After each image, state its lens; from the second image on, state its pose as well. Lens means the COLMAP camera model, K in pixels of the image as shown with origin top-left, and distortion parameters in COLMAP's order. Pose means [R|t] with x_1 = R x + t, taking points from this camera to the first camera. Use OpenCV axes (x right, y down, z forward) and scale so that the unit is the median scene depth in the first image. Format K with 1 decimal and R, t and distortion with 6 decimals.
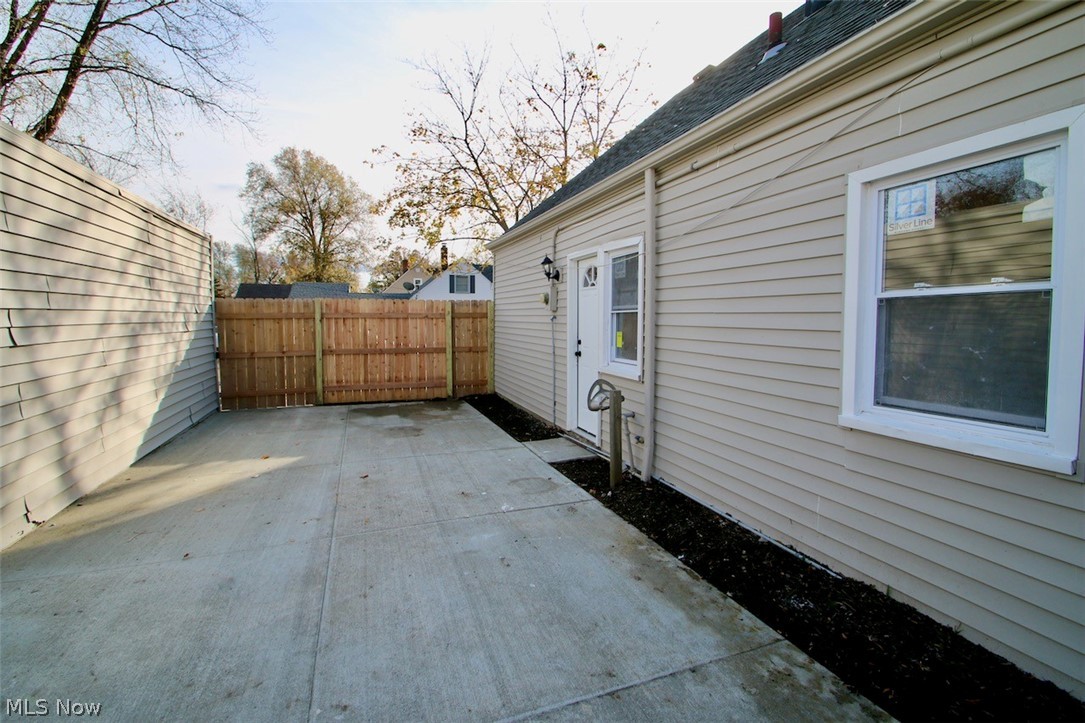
lens RADIAL K [[505.3, 0, 535.1], [0, 505.3, 343.2], [0, 0, 1]] dist [0.013438, -0.017159]
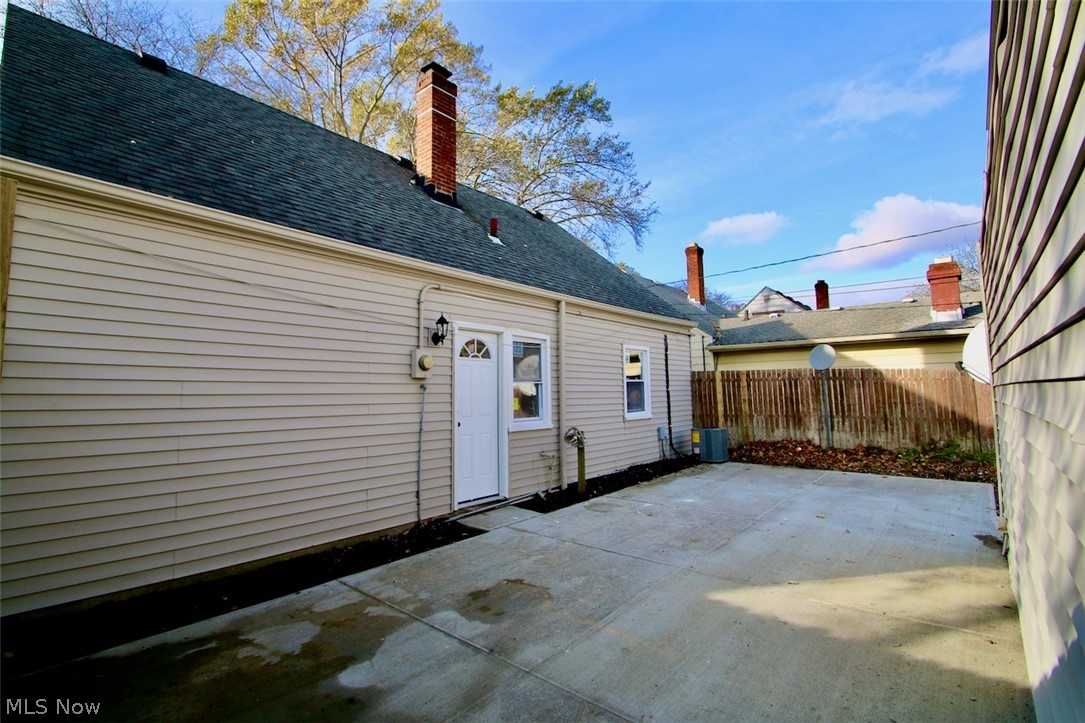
lens RADIAL K [[505.3, 0, 535.1], [0, 505.3, 343.2], [0, 0, 1]] dist [0.013438, -0.017159]
pose [[-0.506245, 0.093317, 0.857326, -1.051151], [0.058242, 0.995558, -0.073971, -0.068784], [-0.860421, 0.012485, -0.509431, 1.727580]]
